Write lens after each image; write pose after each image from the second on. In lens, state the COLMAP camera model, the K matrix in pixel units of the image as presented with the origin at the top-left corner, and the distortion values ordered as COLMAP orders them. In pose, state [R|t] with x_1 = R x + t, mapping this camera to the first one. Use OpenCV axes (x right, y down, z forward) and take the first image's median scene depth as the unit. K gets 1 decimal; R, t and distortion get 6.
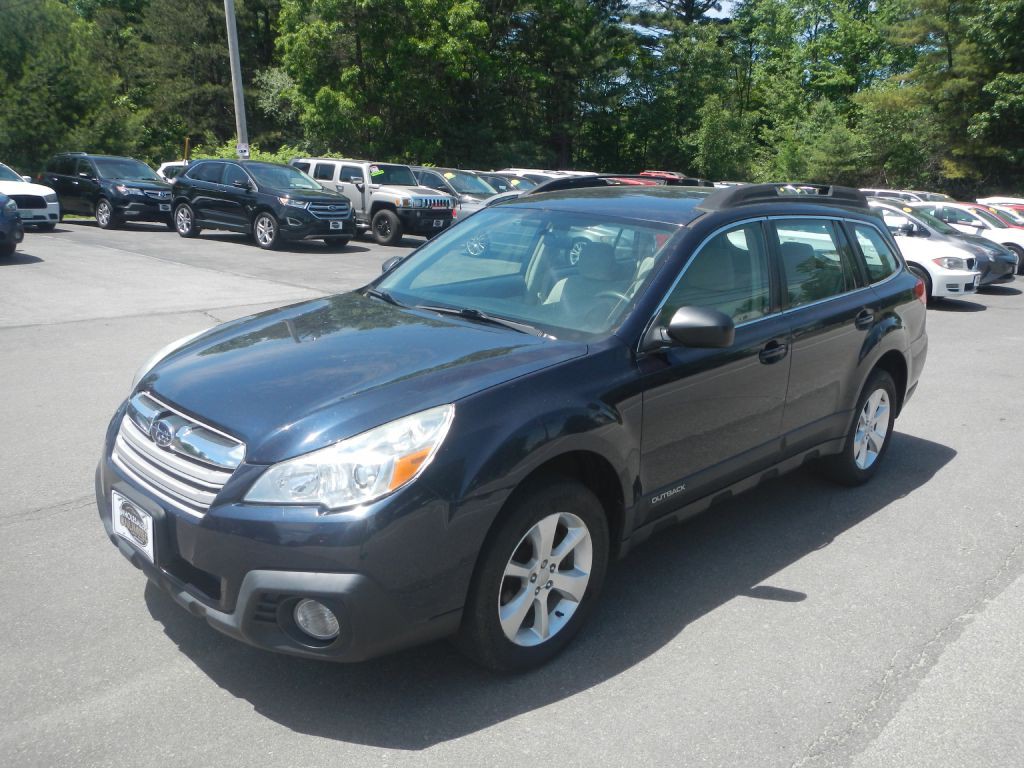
lens RADIAL K [[836.6, 0, 511.7], [0, 836.6, 387.9], [0, 0, 1]] dist [-0.007077, 0.005976]
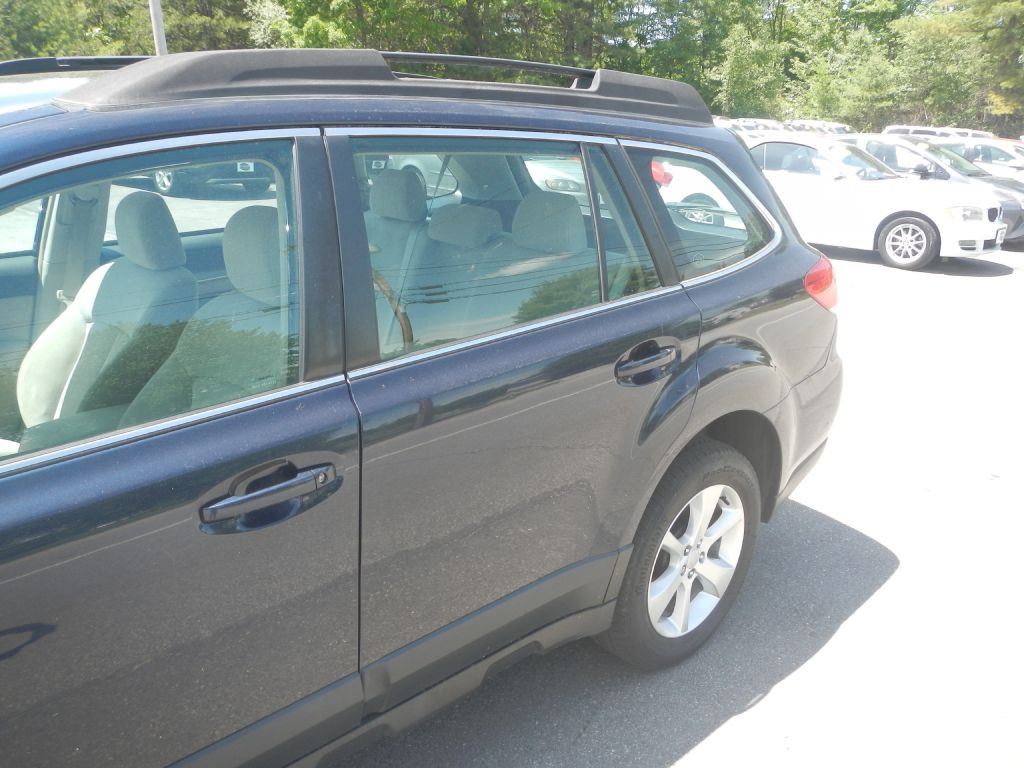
lens RADIAL K [[833.6, 0, 508.5], [0, 833.6, 395.2], [0, 0, 1]] dist [0.000781, -0.004243]
pose [[0.999119, 0.009564, -0.040853, 0.079904], [-0.006525, 0.997246, 0.073883, -0.021288], [0.041447, -0.073552, 0.996430, 0.117552]]
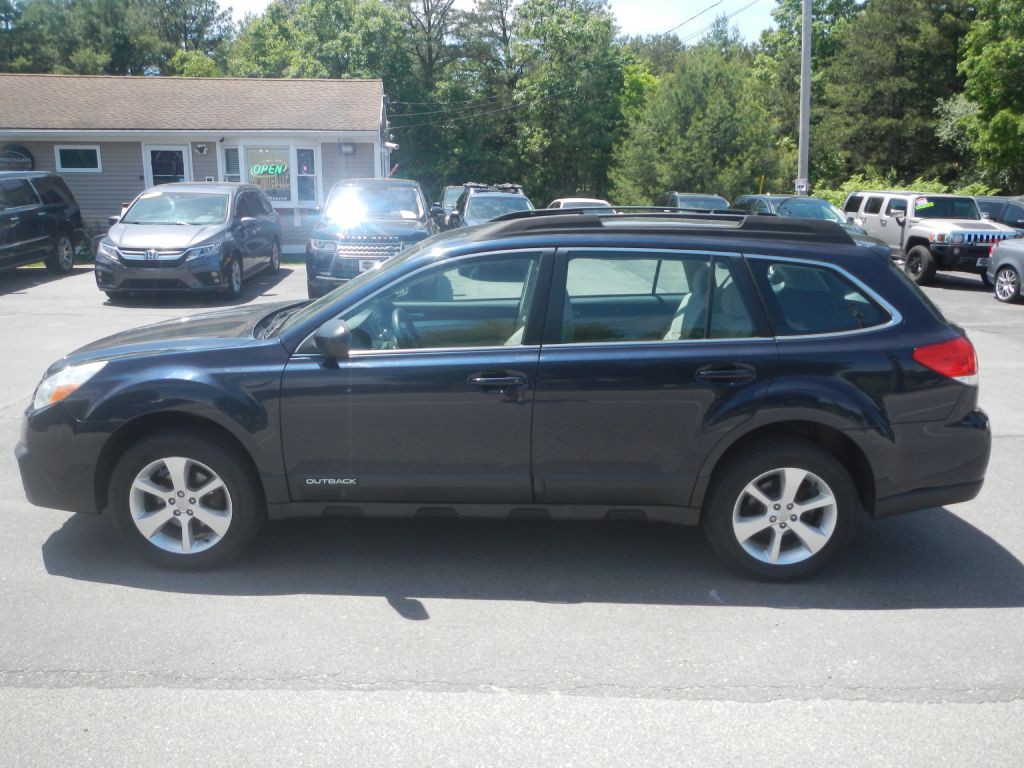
lens RADIAL K [[838.5, 0, 511.5], [0, 838.5, 386.9], [0, 0, 1]] dist [-0.007101, -0.004376]
pose [[0.693147, 0.136075, -0.707836, 0.191425], [-0.165053, 0.985890, 0.027901, -0.012507], [0.701645, 0.097491, 0.705826, 0.056418]]
